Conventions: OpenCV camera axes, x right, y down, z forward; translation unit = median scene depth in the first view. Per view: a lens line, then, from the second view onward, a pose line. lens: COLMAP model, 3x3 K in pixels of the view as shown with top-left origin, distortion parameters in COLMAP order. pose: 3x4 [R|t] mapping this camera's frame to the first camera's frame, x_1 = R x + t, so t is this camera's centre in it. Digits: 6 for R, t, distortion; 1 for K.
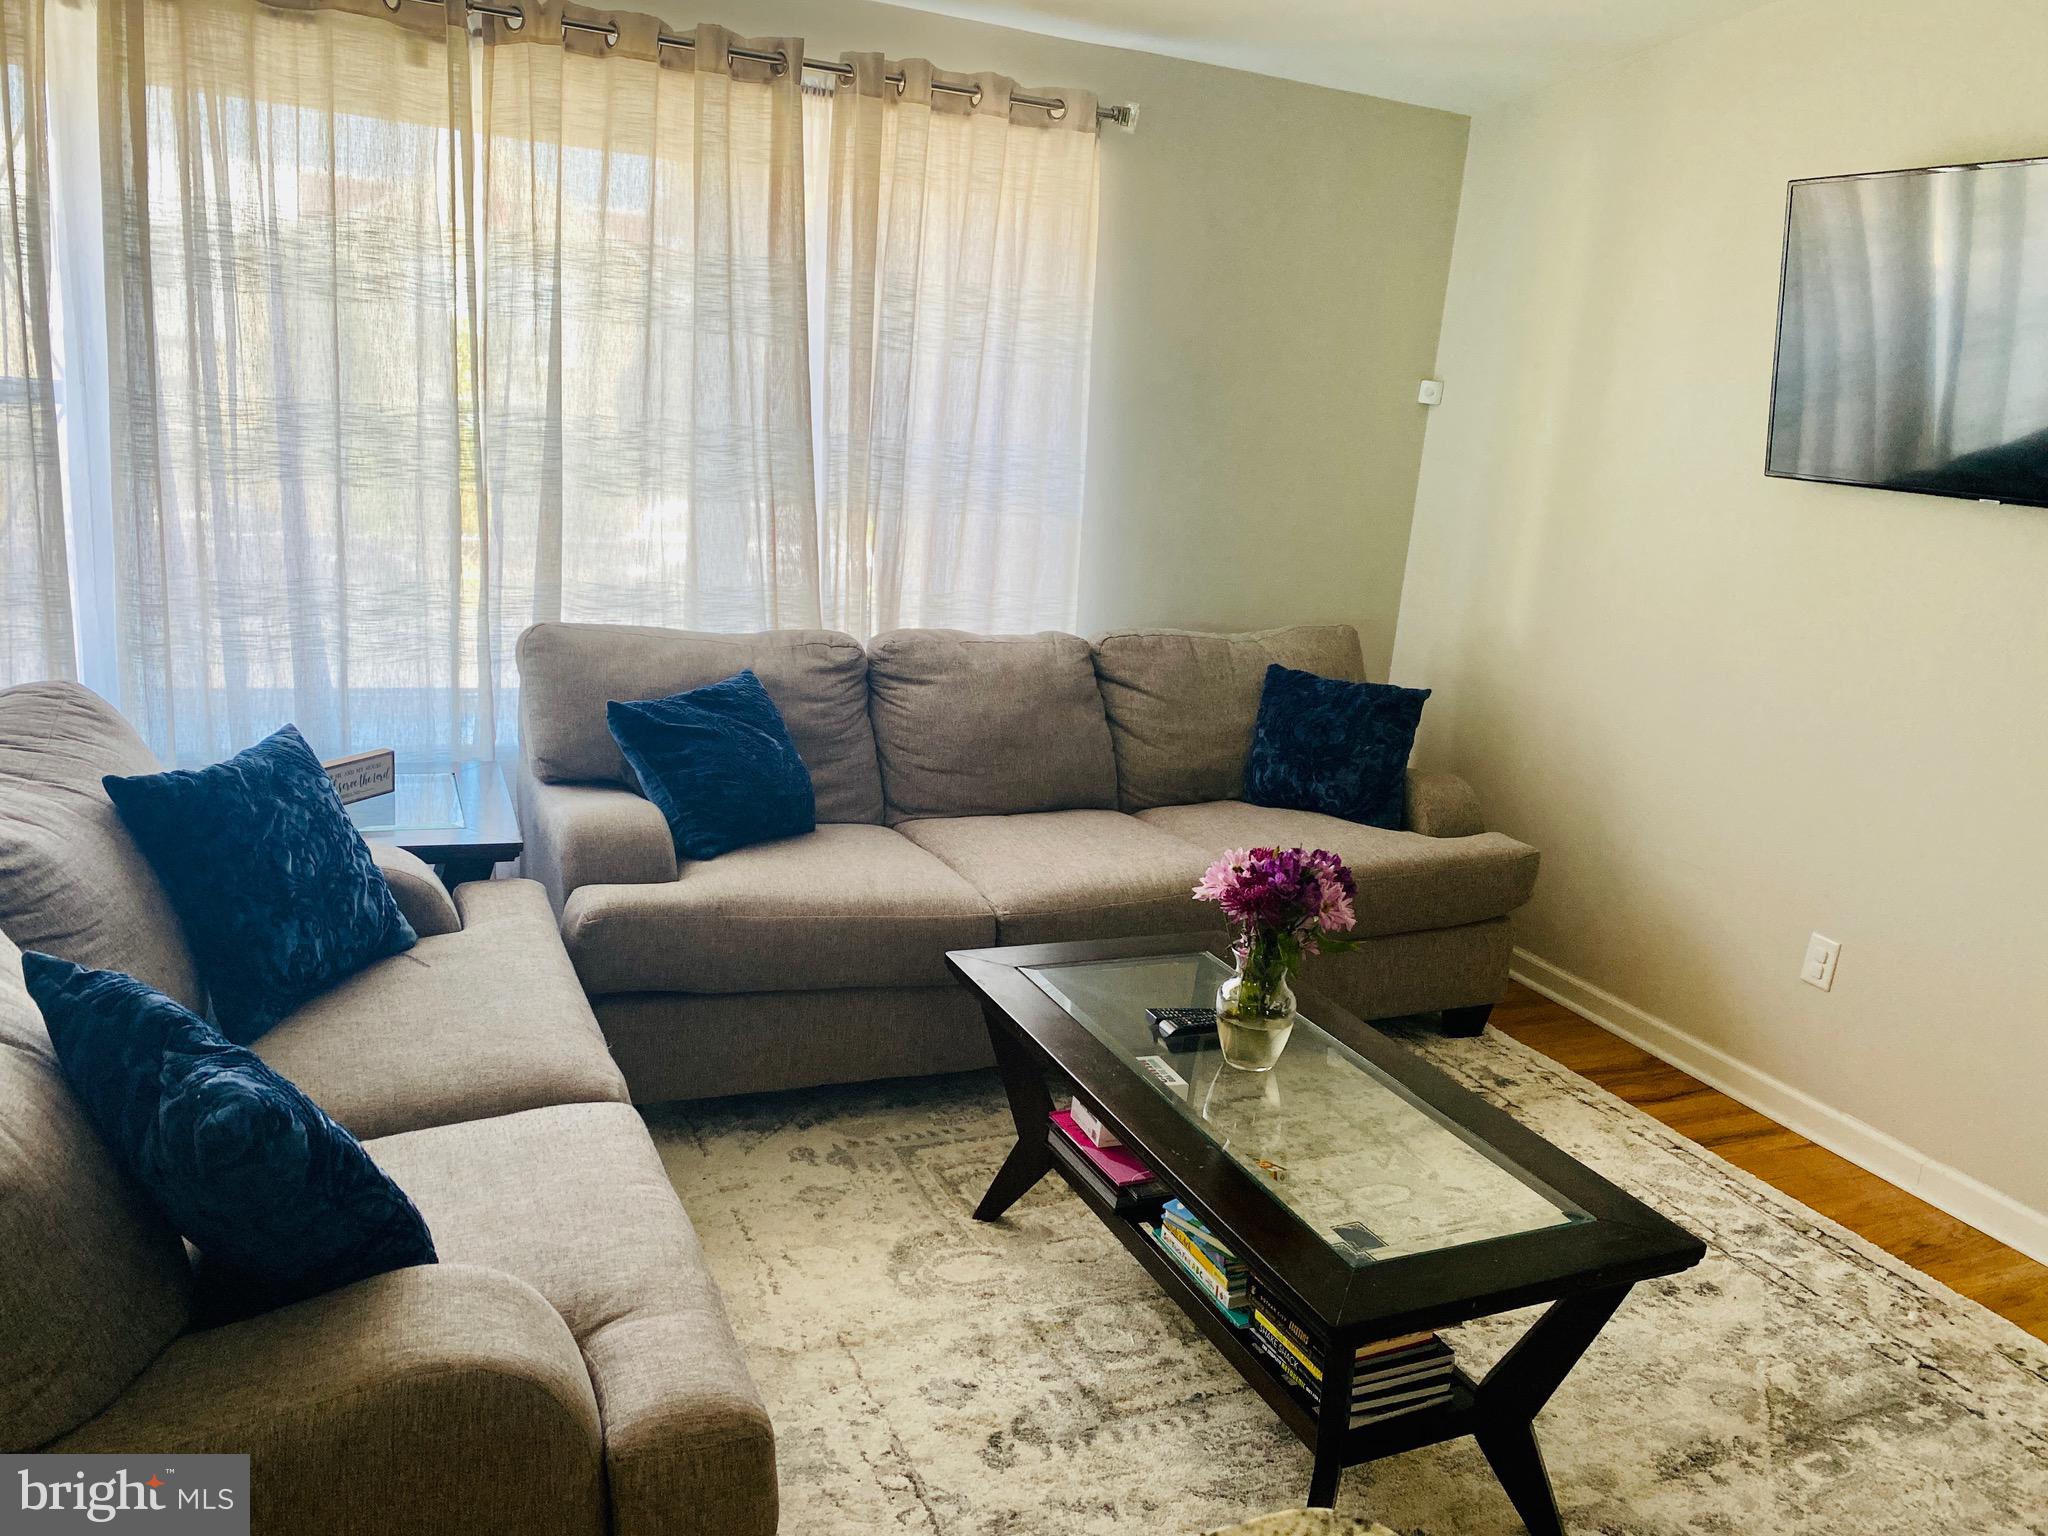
lens RADIAL K [[1567.4, 0, 1024.0], [0, 1567.4, 768.0], [0, 0, 1]] dist [-0.001409, -0.000332]
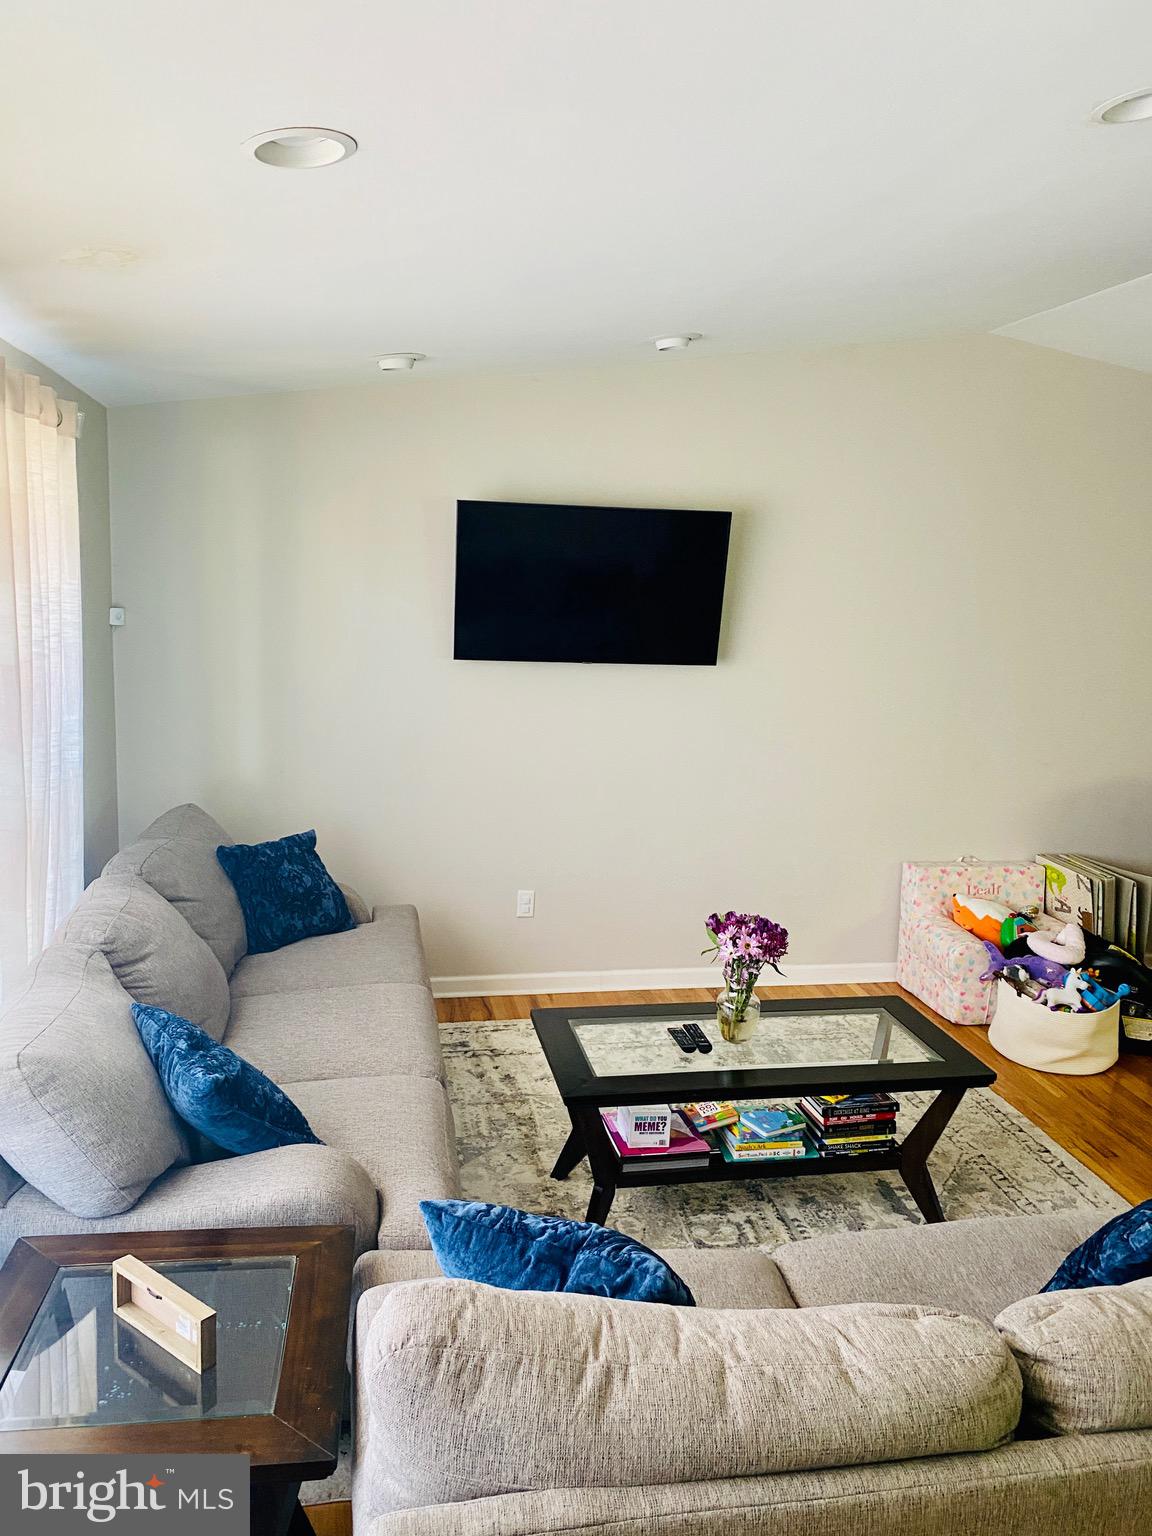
lens RADIAL K [[1186.6, 0, 576.0], [0, 1186.6, 768.0], [0, 0, 1]] dist [0.233092, 0.000060]
pose [[0.240150, -0.231172, 0.942808, -0.801362], [0.229339, 0.957248, 0.176296, -0.275377], [-0.943256, 0.173886, 0.282899, 0.505001]]
